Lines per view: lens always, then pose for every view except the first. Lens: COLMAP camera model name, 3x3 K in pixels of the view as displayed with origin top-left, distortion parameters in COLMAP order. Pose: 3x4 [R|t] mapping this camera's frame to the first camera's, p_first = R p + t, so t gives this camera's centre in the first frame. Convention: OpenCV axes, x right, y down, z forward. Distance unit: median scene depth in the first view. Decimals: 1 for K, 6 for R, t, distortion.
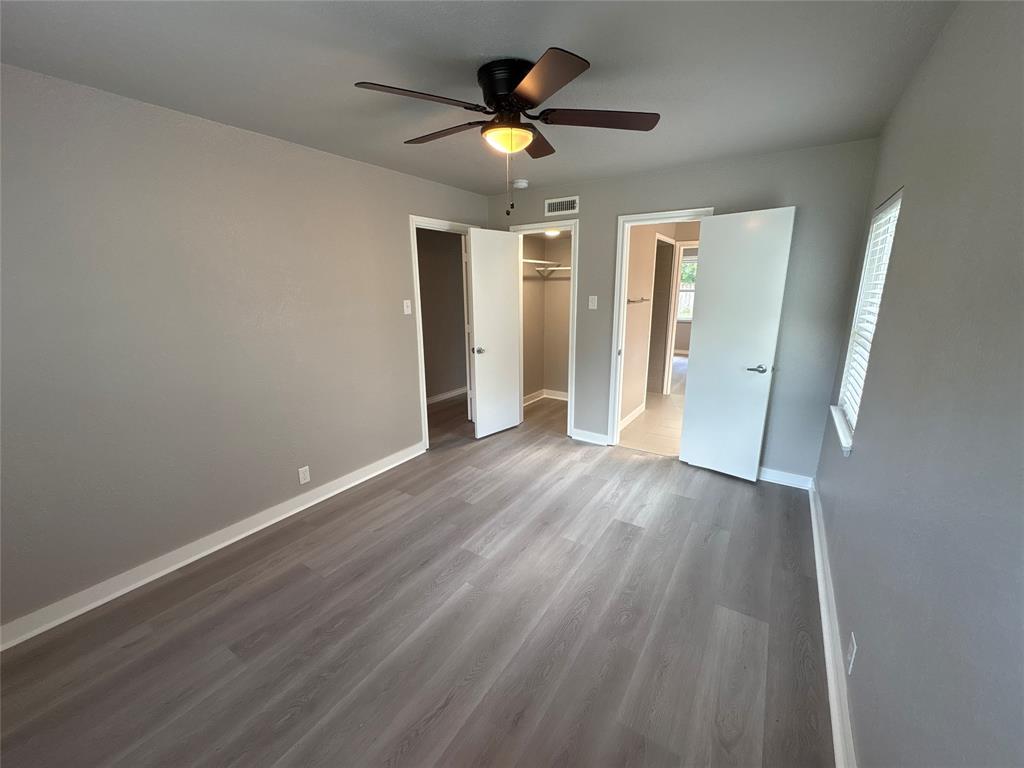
lens RADIAL K [[410.2, 0, 510.5], [0, 410.2, 384.9], [0, 0, 1]] dist [0.000726, -0.000014]
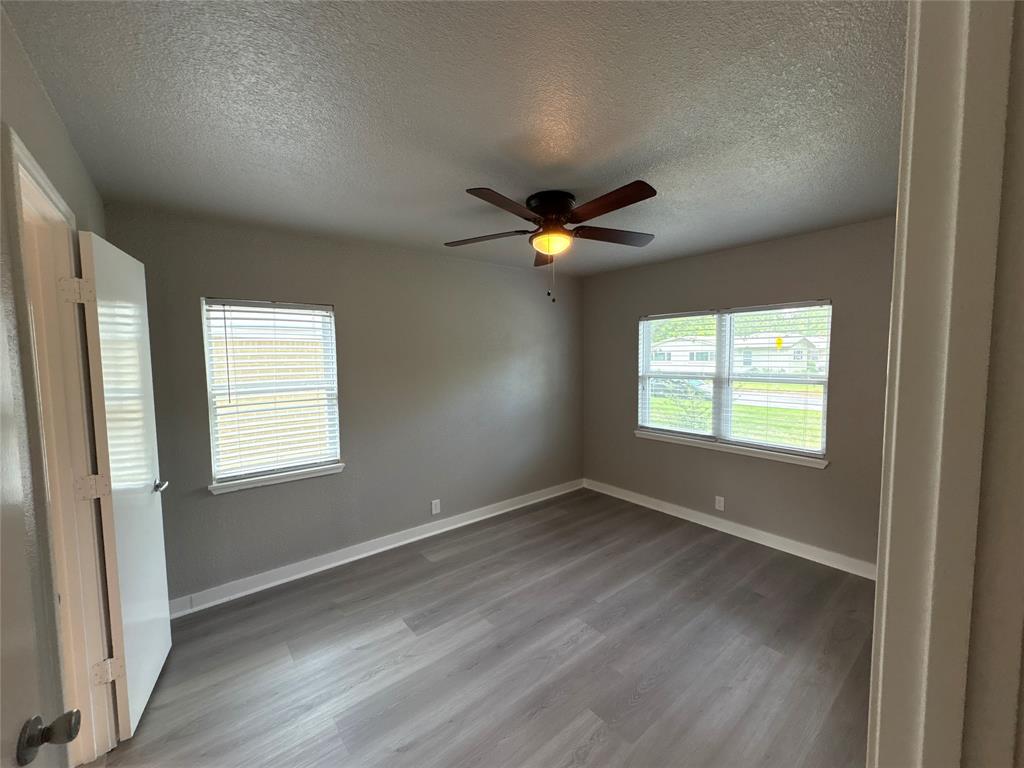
lens RADIAL K [[410.2, 0, 518.5], [0, 410.2, 387.9], [0, 0, 1]] dist [0.000726, -0.000014]
pose [[-0.958689, 0.001559, 0.284452, -0.202999], [0.089985, 0.950294, 0.298066, -0.430671], [-0.269848, 0.311349, -0.911177, 1.770053]]
